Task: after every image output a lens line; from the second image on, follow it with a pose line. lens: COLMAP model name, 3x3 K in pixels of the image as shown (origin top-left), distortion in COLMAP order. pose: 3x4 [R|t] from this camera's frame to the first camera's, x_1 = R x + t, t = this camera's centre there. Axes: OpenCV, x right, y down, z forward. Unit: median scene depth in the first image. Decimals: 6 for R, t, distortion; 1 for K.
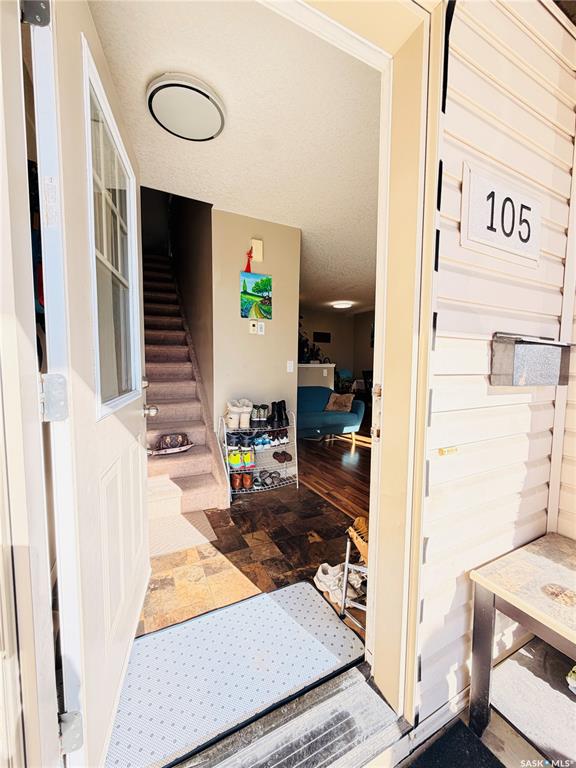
lens RADIAL K [[307.3, 0, 285.8], [0, 307.3, 387.5], [0, 0, 1]] dist [-0.000369, 0.000460]
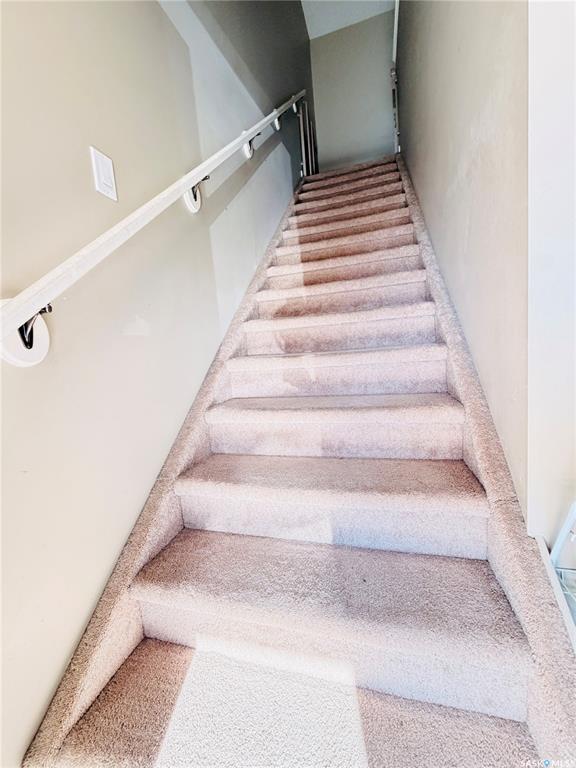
lens RADIAL K [[307.3, 0, 289.4], [0, 307.3, 384.4], [0, 0, 1]] dist [-0.000369, 0.000460]
pose [[0.729661, 0.000476, -0.683809, -0.170211], [0.030144, 0.999005, 0.032861, 0.007290], [0.683144, -0.044590, 0.728921, 0.573699]]
